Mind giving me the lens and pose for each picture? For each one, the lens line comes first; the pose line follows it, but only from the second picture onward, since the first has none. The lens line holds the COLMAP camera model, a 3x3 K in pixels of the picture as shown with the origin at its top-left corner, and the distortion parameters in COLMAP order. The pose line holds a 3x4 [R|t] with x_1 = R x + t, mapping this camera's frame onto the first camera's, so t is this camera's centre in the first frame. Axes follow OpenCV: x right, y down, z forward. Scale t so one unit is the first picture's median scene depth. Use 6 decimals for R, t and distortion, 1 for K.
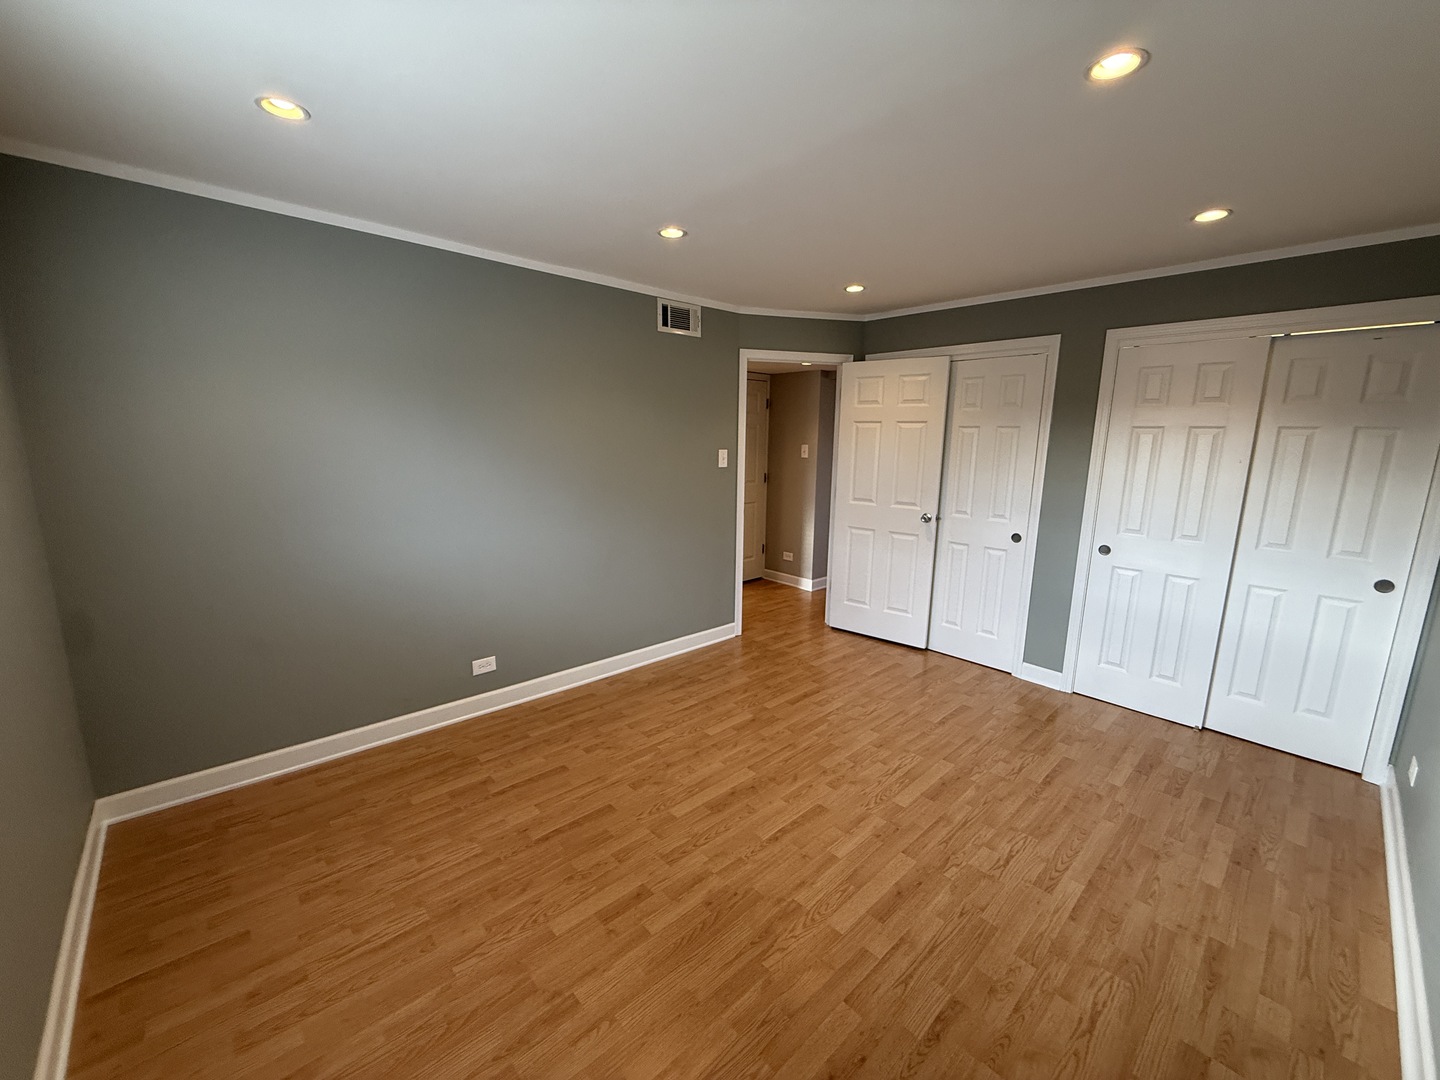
lens RADIAL K [[573.4, 0, 715.7], [0, 573.4, 543.1], [0, 0, 1]] dist [-0.001937, 0.000240]
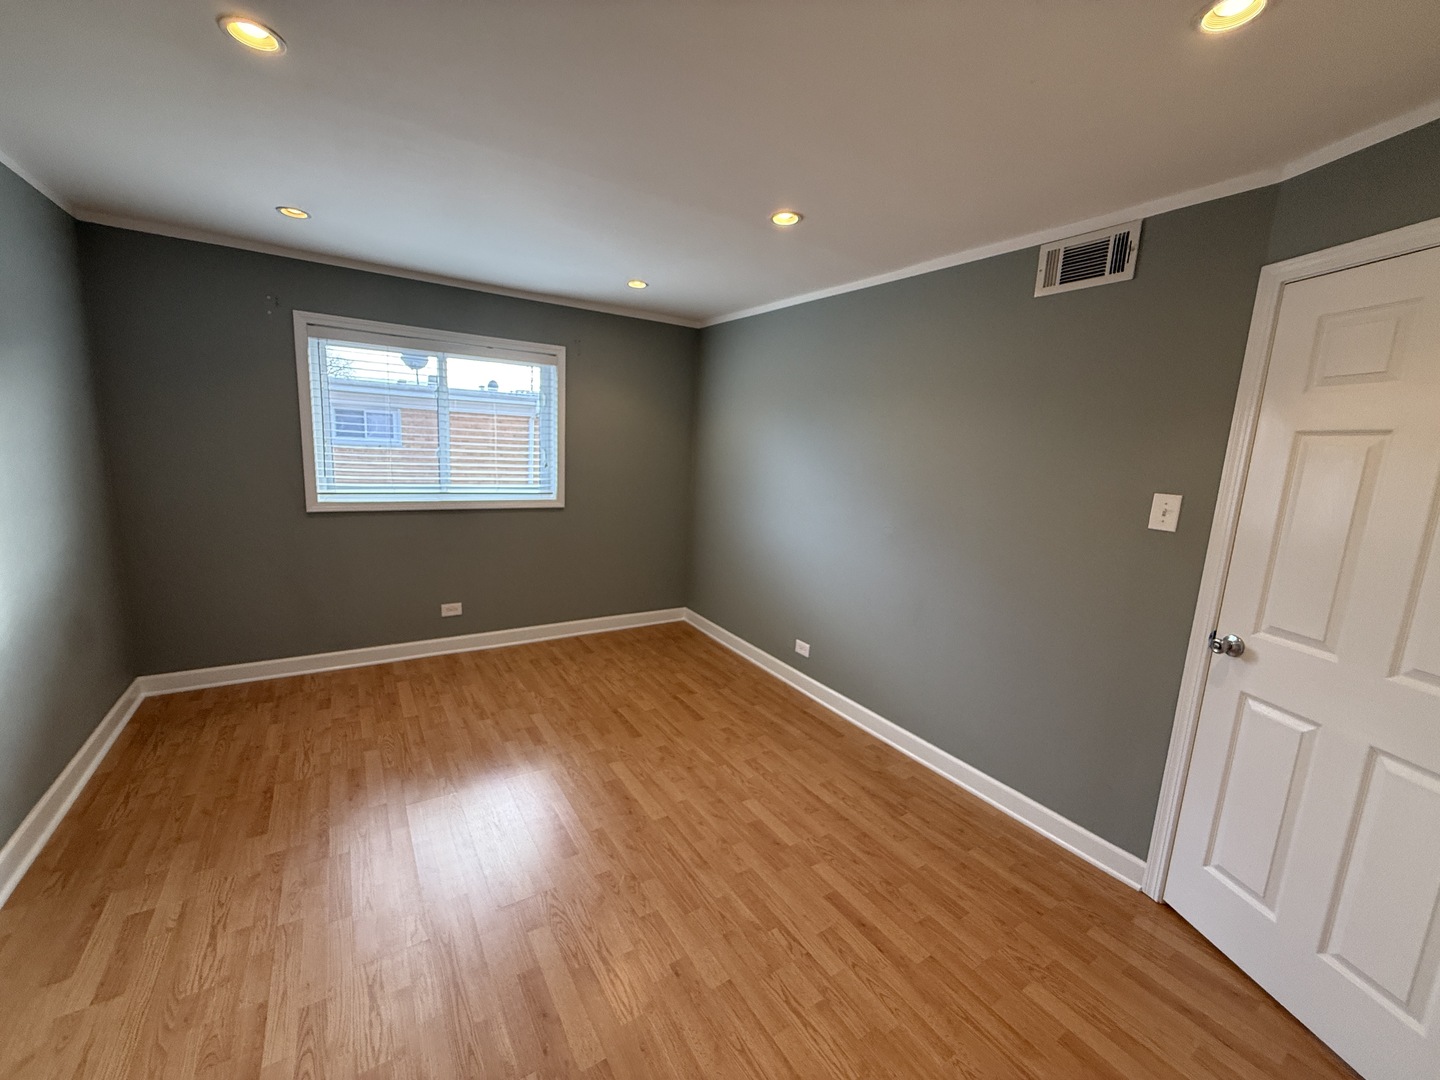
lens RADIAL K [[573.4, 0, 711.9], [0, 573.4, 544.6], [0, 0, 1]] dist [-0.001937, 0.000240]
pose [[-0.171834, 0.151517, -0.973404, 0.871586], [-0.236224, 0.952936, 0.190031, -0.195449], [0.956384, 0.262595, -0.127955, 1.116033]]
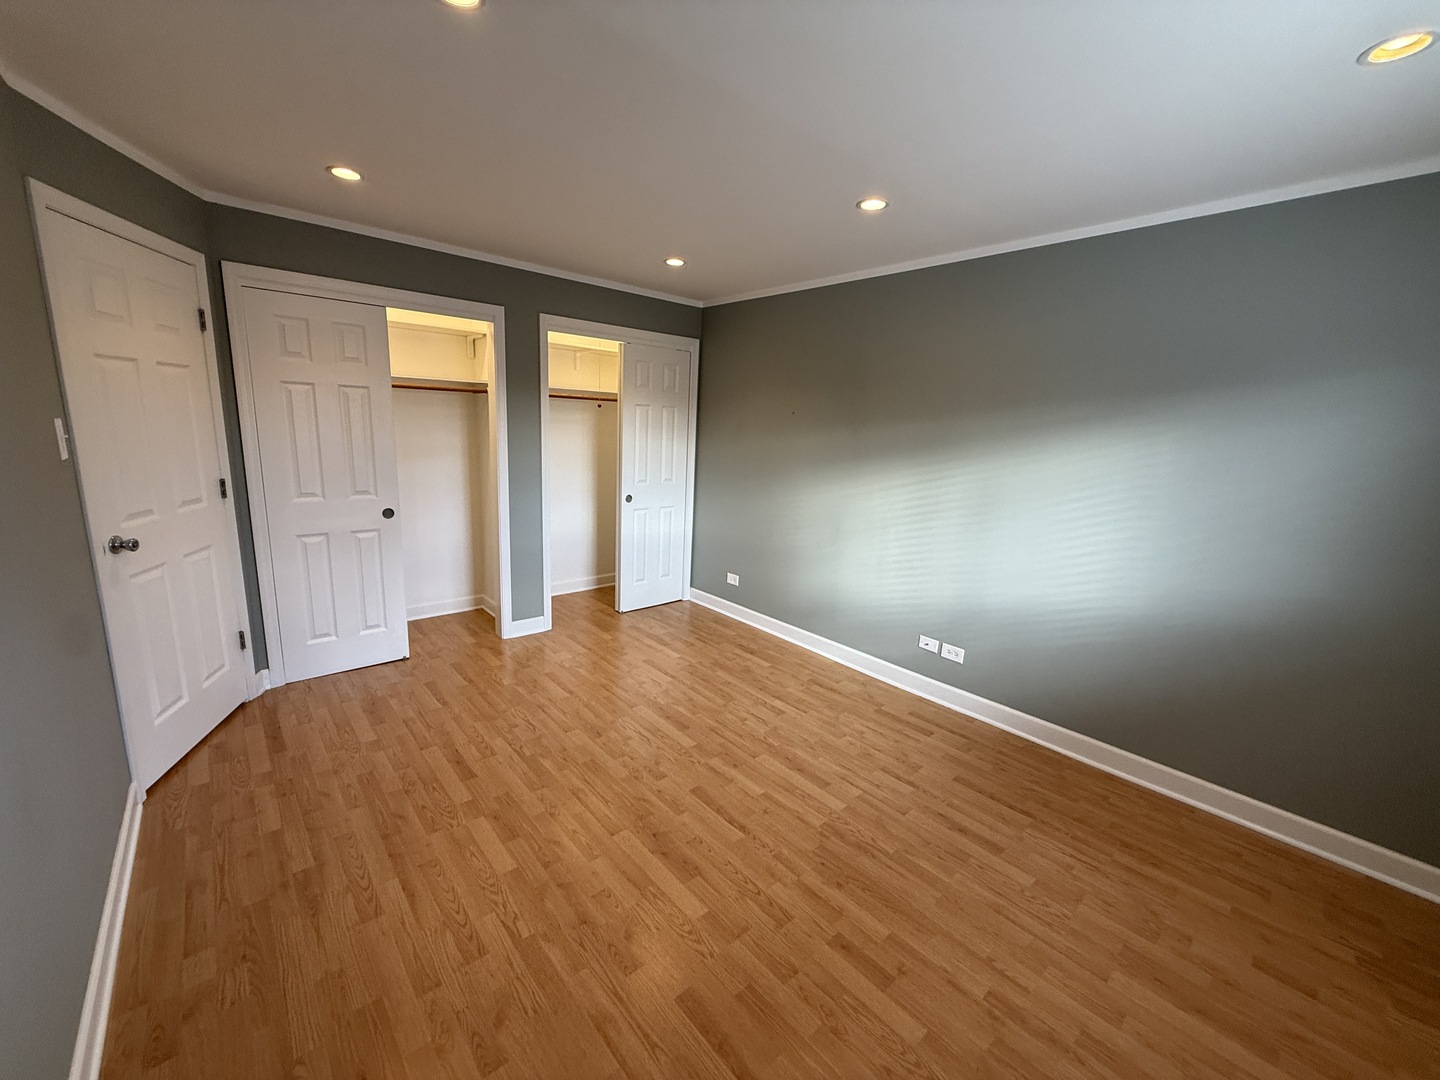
lens RADIAL K [[573.4, 0, 711.8], [0, 573.4, 542.1], [0, 0, 1]] dist [-0.001937, 0.000240]
pose [[0.028013, -0.216705, 0.975835, -0.646276], [0.142127, 0.967164, 0.210699, -0.148908], [-0.989452, 0.132790, 0.057892, 0.801046]]
